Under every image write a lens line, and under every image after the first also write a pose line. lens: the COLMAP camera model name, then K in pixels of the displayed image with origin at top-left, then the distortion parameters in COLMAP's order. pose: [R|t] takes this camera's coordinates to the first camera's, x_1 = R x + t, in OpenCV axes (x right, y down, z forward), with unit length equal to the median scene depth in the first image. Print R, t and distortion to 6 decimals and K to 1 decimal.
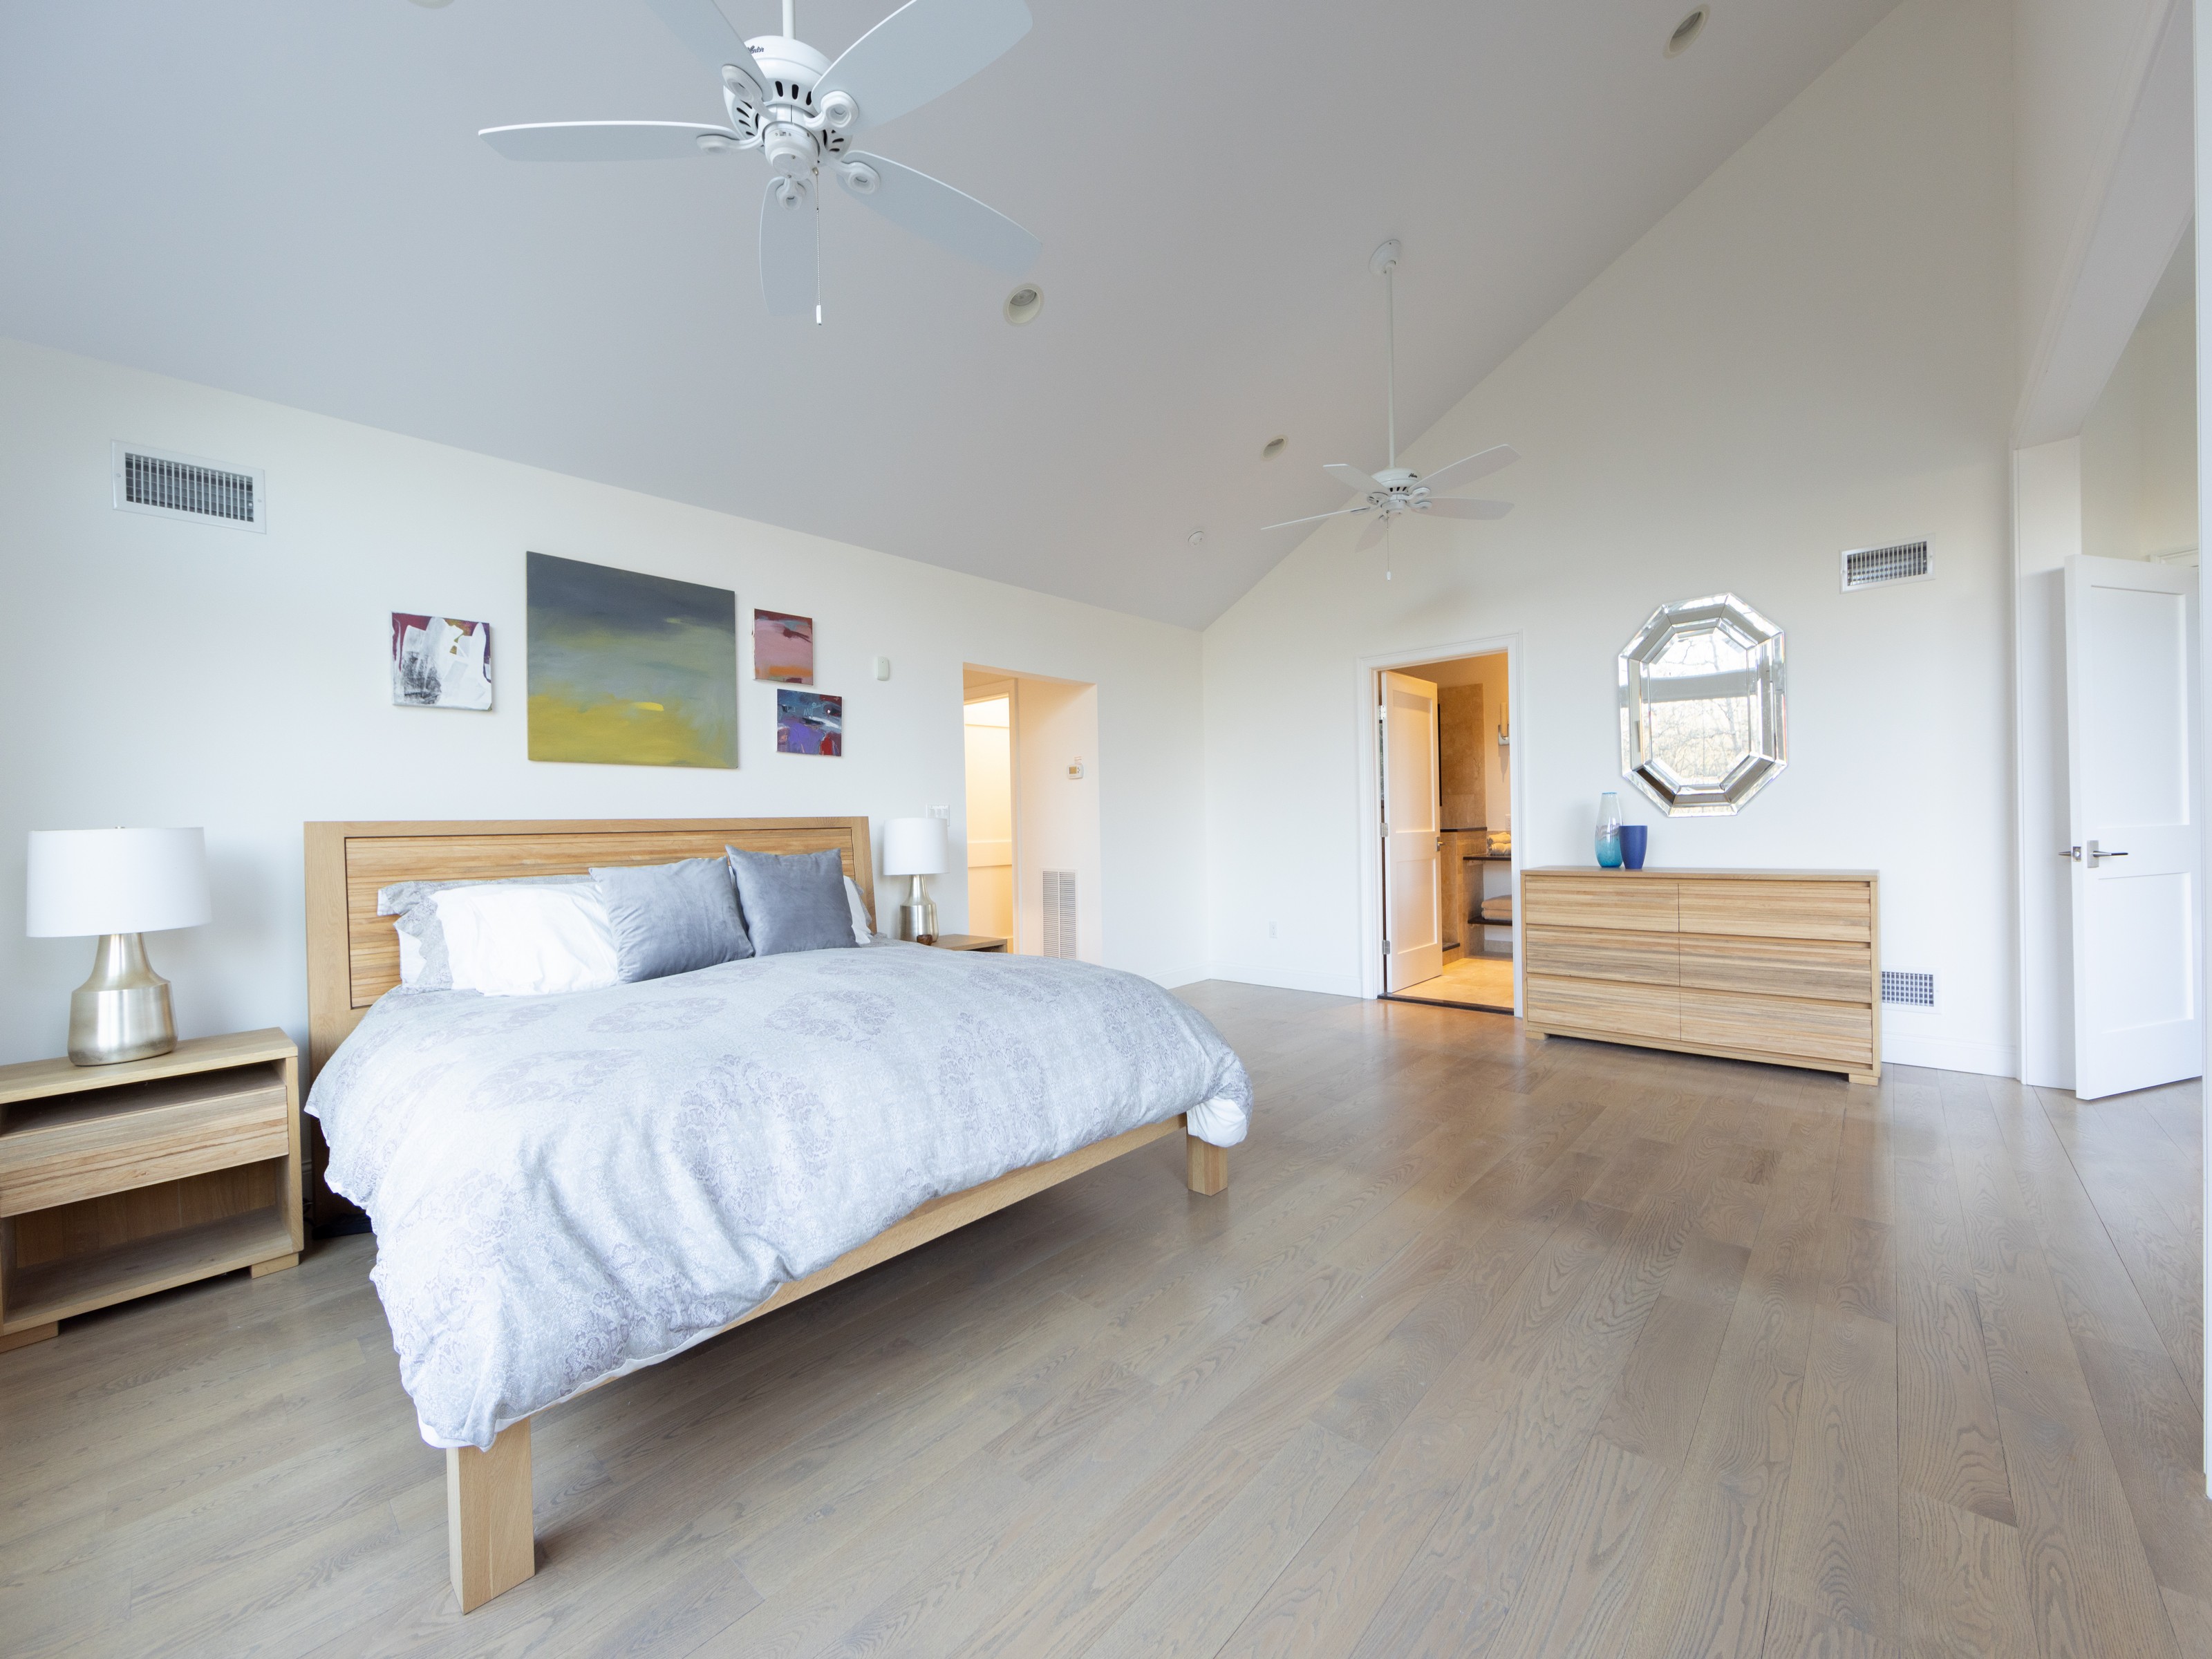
lens RADIAL K [[878.3, 0, 1097.6], [0, 878.3, 832.4], [0, 0, 1]] dist [-0.000093, 0.000603]
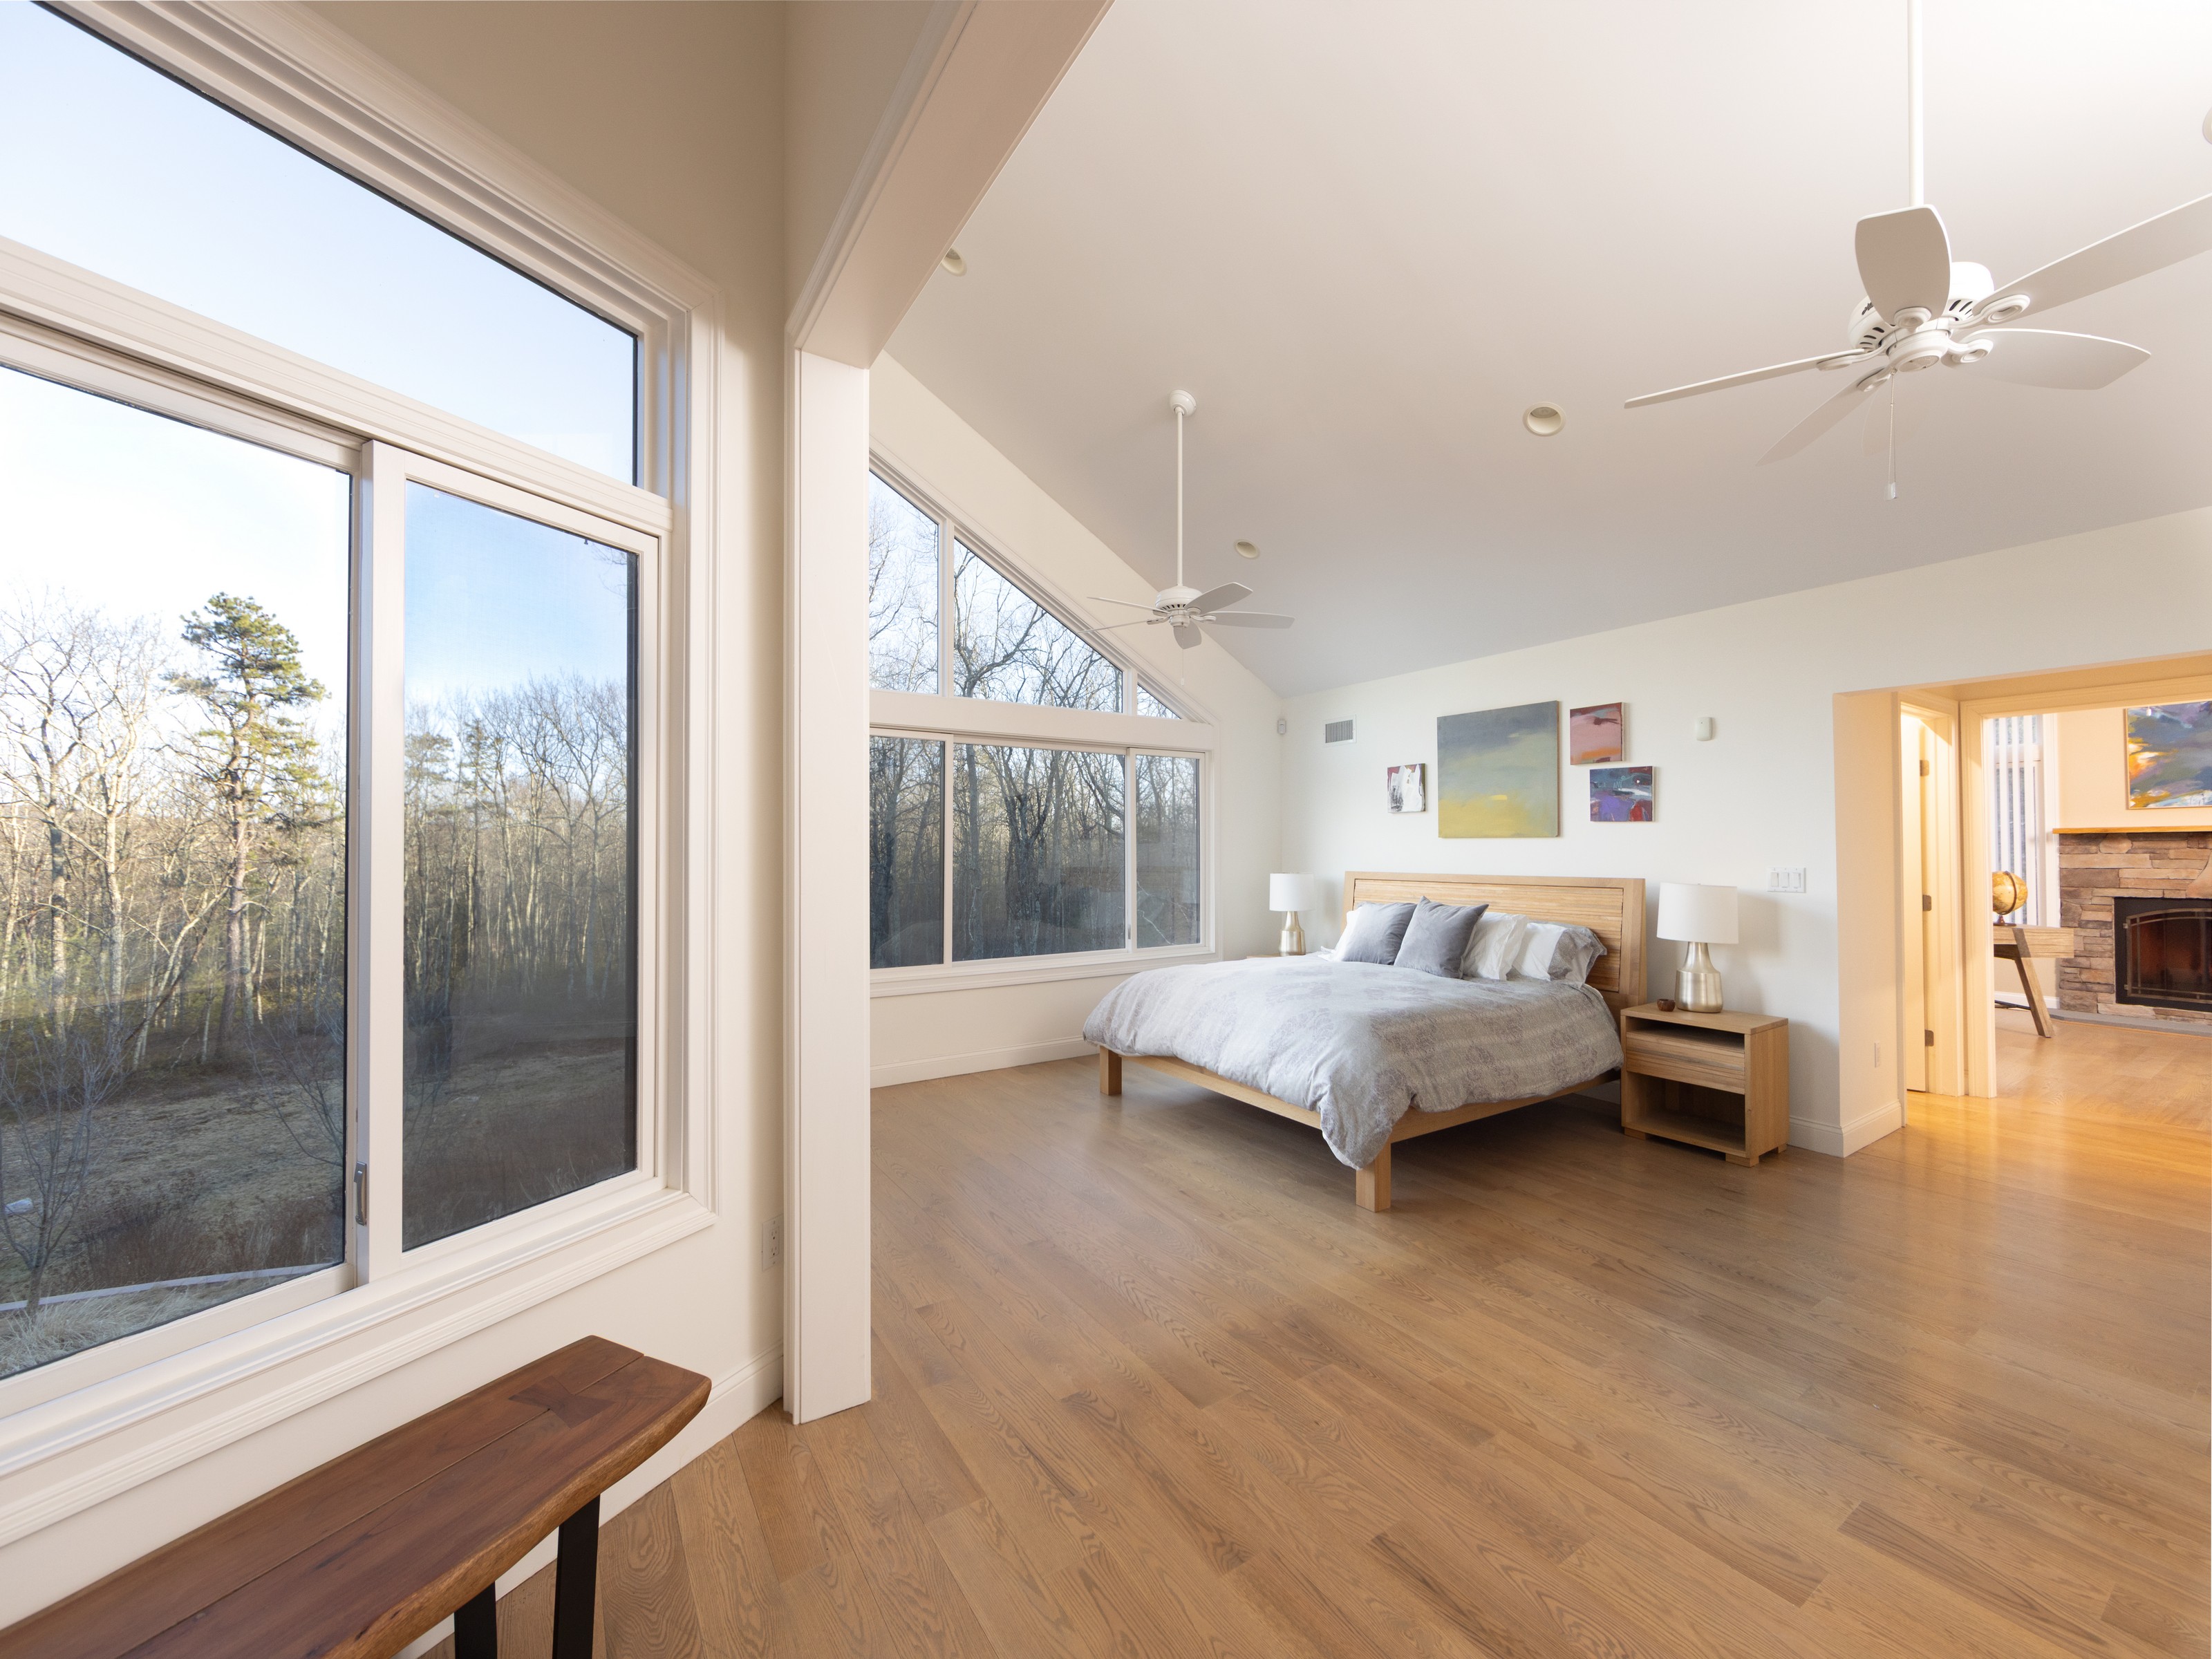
lens RADIAL K [[878.3, 0, 1097.6], [0, 878.3, 832.4], [0, 0, 1]] dist [-0.000093, 0.000603]
pose [[-0.274386, 0.005620, -0.961603, 1.003321], [-0.000078, 0.999983, 0.005867, -0.085634], [0.961620, 0.001684, -0.274380, 0.693177]]
